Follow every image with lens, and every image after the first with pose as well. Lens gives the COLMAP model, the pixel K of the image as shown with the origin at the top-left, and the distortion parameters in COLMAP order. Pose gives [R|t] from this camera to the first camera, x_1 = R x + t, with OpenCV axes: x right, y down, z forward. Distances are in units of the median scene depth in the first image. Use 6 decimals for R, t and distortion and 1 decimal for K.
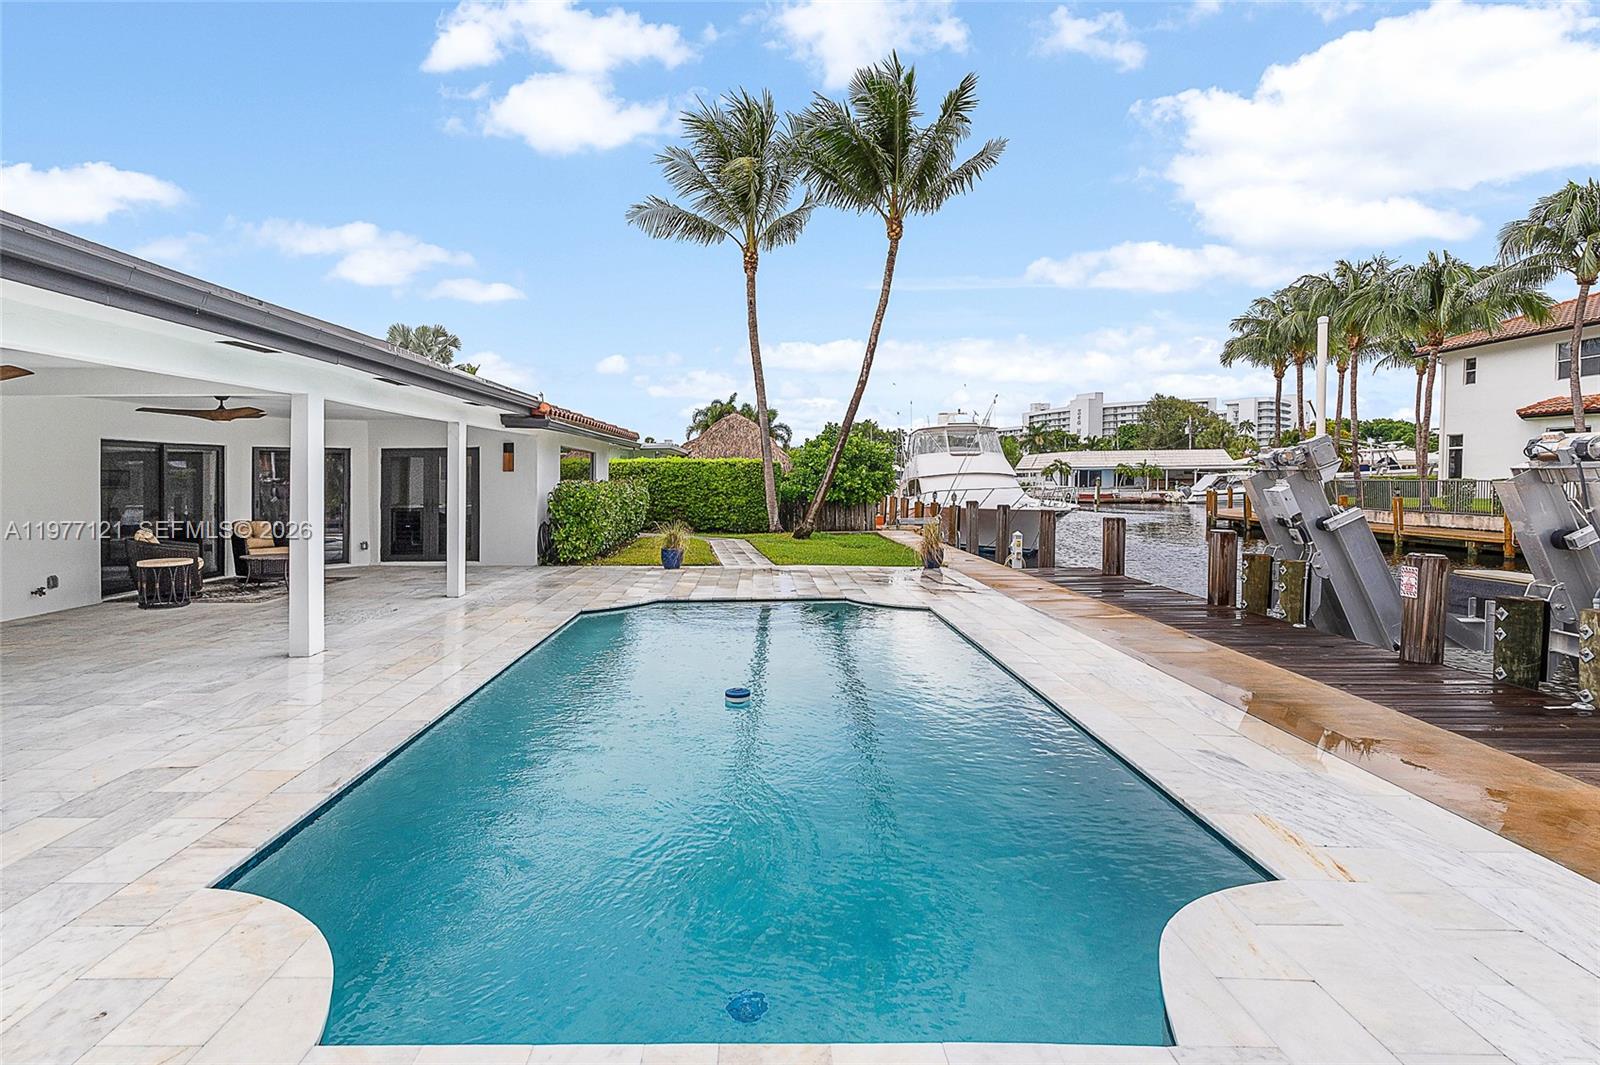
lens RADIAL K [[809.1, 0, 744.9], [0, 809.1, 511.1], [0, 0, 1]] dist [0.000904, -0.000102]
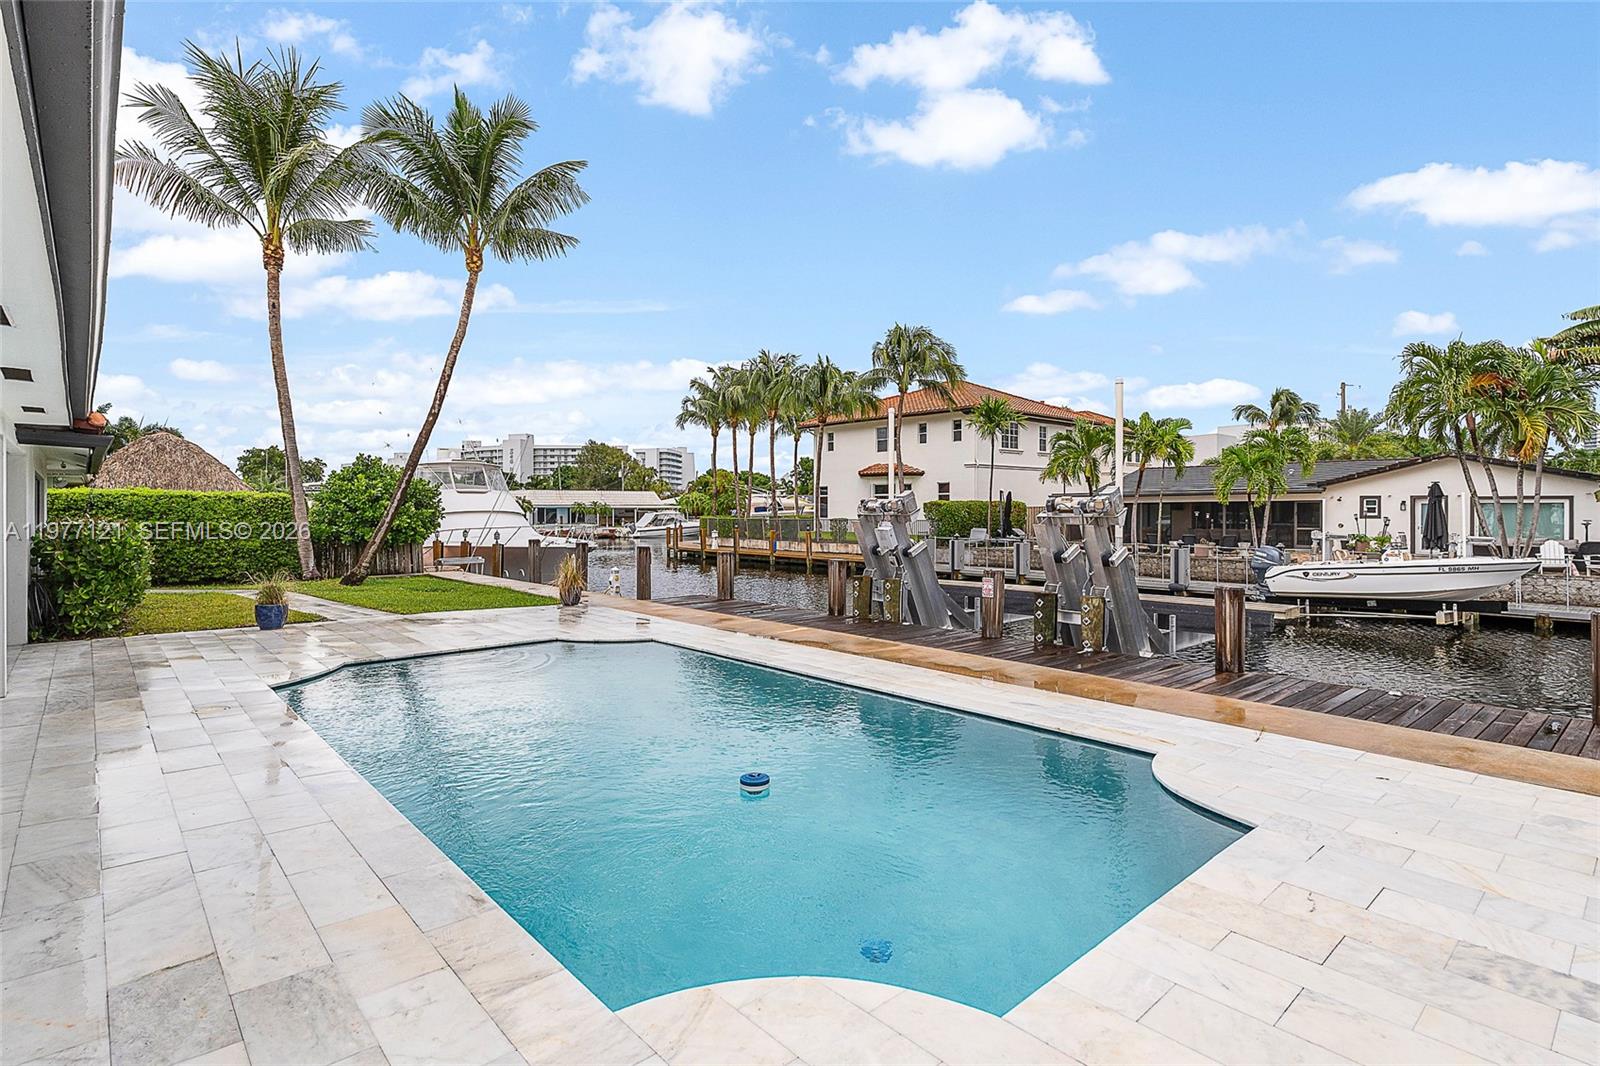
lens RADIAL K [[796.1, 0, 800.0], [0, 796.1, 533.0], [0, 0, 1]] dist [0.001972, 0.000331]
pose [[0.731876, -0.010069, 0.681364, -0.099258], [0.022175, 0.999713, -0.009046, -0.002527], [-0.681077, 0.021730, 0.731889, 0.021799]]
